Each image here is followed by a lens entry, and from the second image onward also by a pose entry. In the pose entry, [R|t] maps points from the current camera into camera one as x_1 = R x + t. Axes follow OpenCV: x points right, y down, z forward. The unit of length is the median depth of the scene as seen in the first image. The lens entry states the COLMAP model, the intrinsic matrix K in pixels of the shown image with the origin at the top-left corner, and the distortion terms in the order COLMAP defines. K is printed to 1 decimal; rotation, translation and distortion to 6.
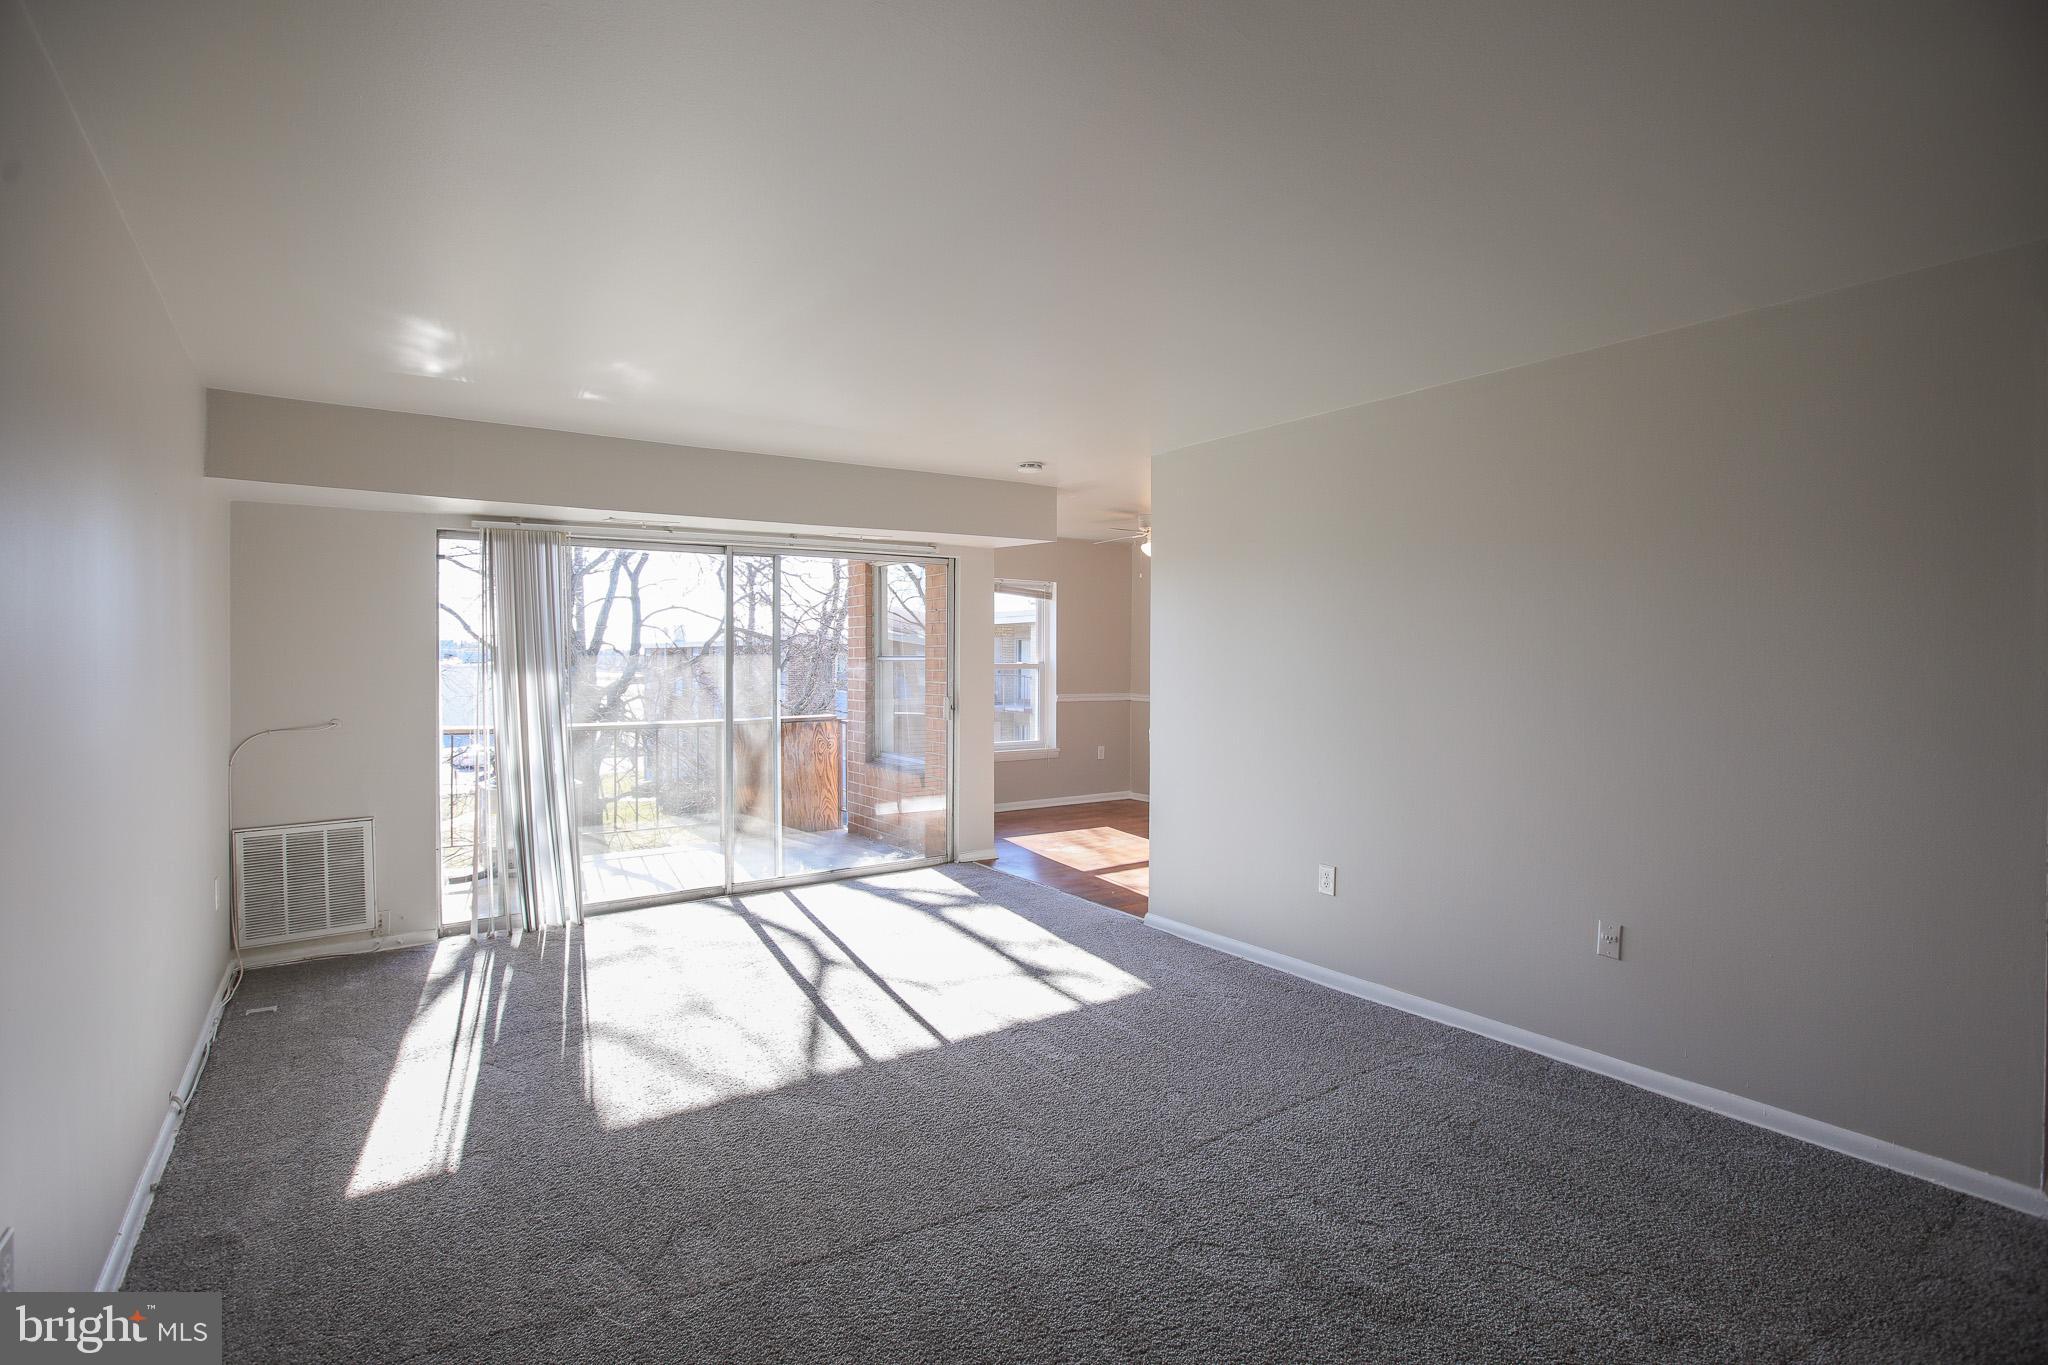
lens RADIAL K [[974.0, 0, 972.2], [0, 974.0, 692.5], [0, 0, 1]] dist [-0.031445, 0.003284]
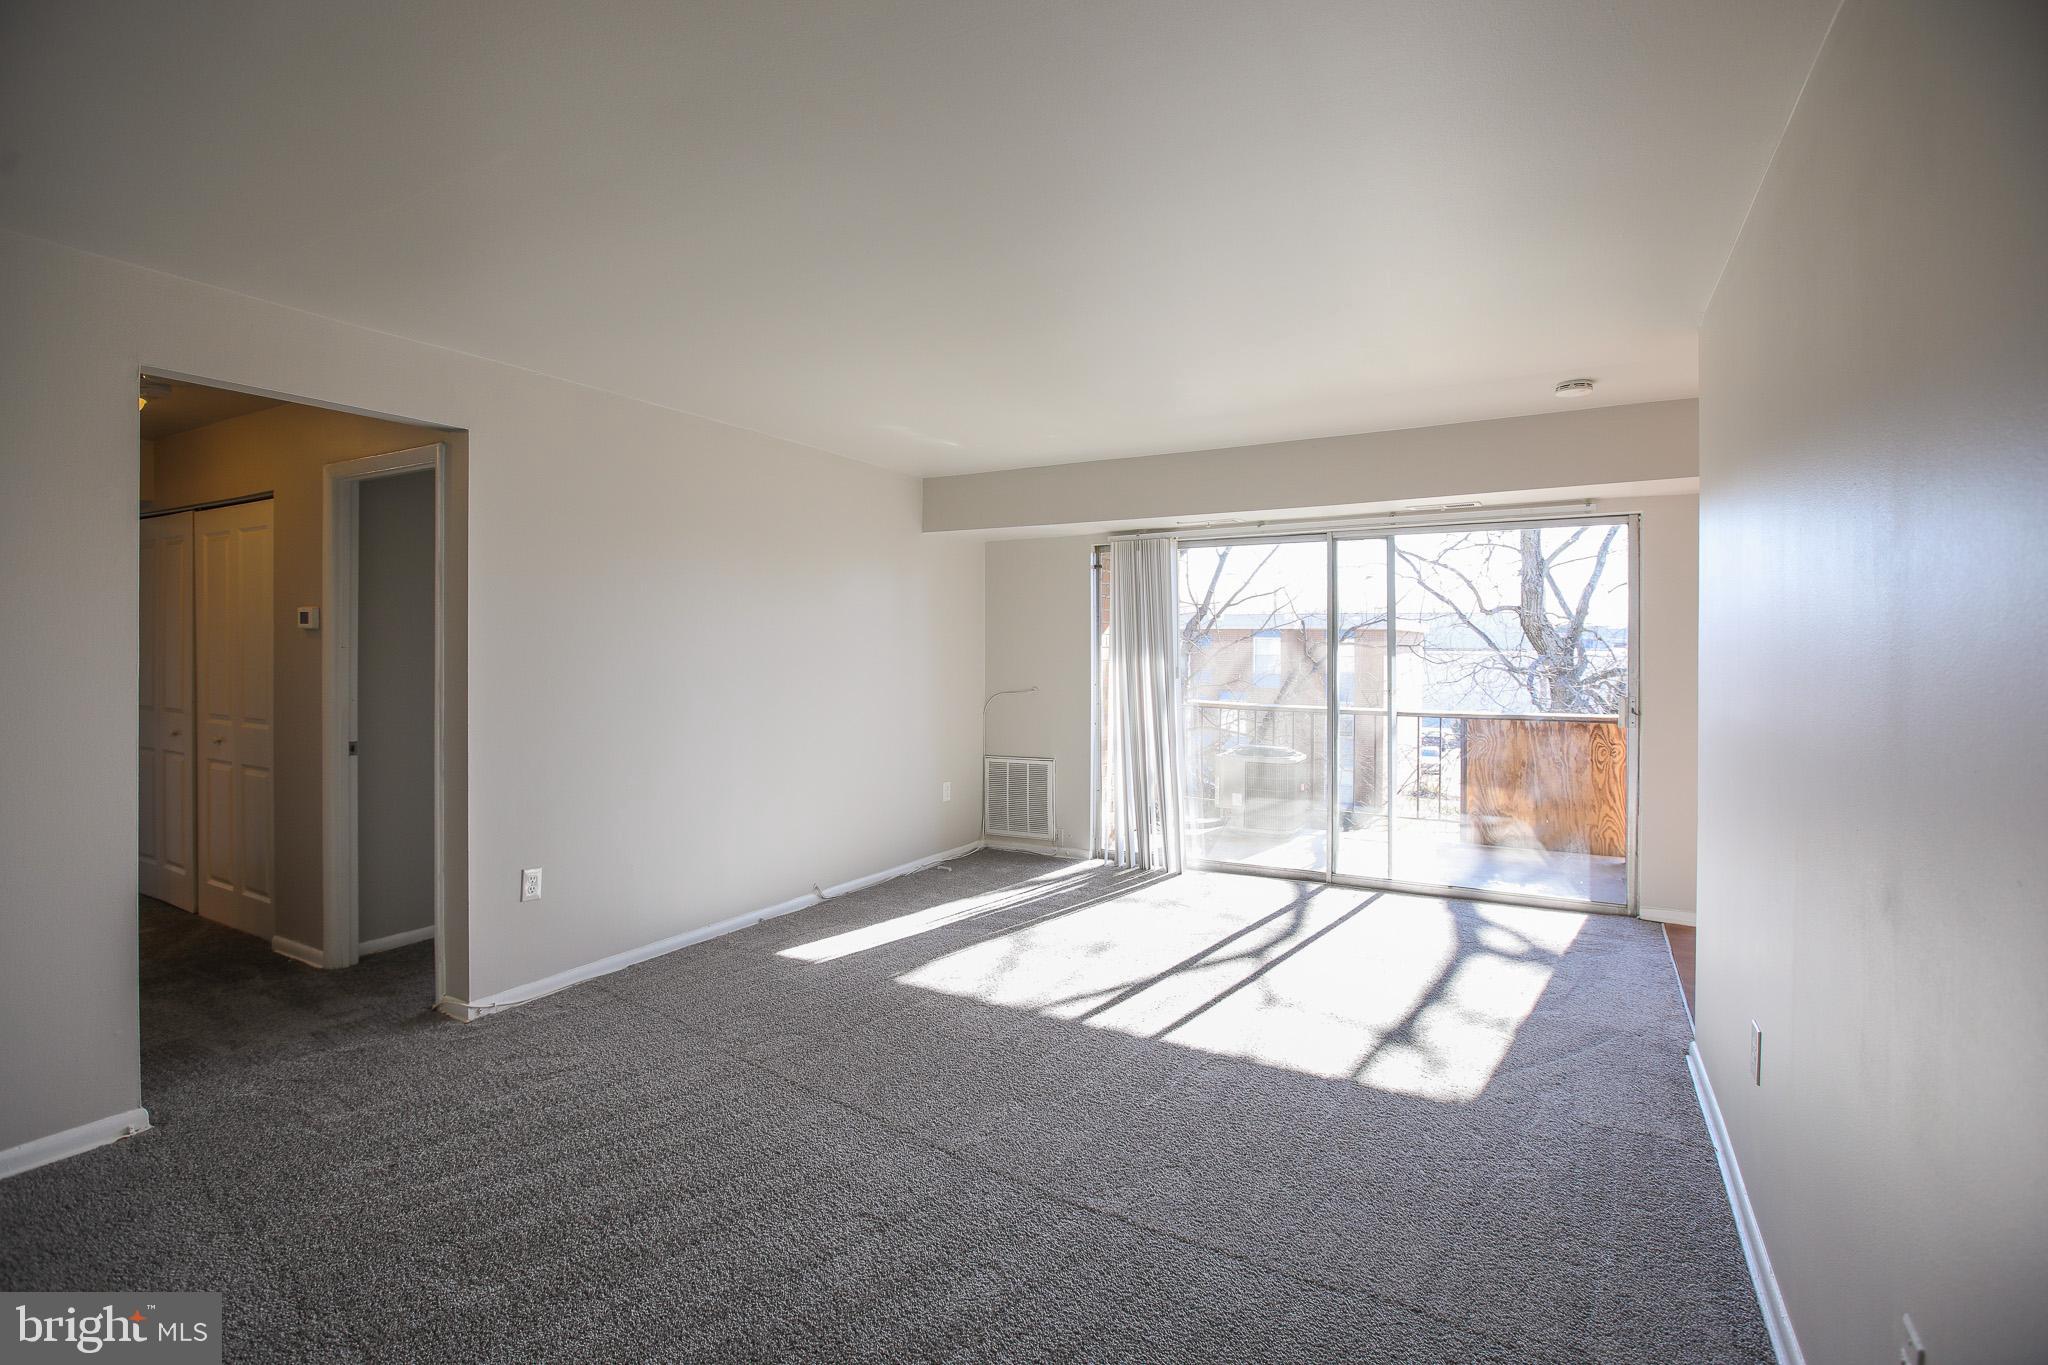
lens RADIAL K [[974.0, 0, 1029.8], [0, 974.0, 663.0], [0, 0, 1]] dist [-0.031445, 0.003284]
pose [[0.430531, 0.018182, -0.902393, 0.632053], [-0.034099, 0.999411, 0.003868, -0.012763], [0.901931, 0.029106, 0.430898, 0.363478]]
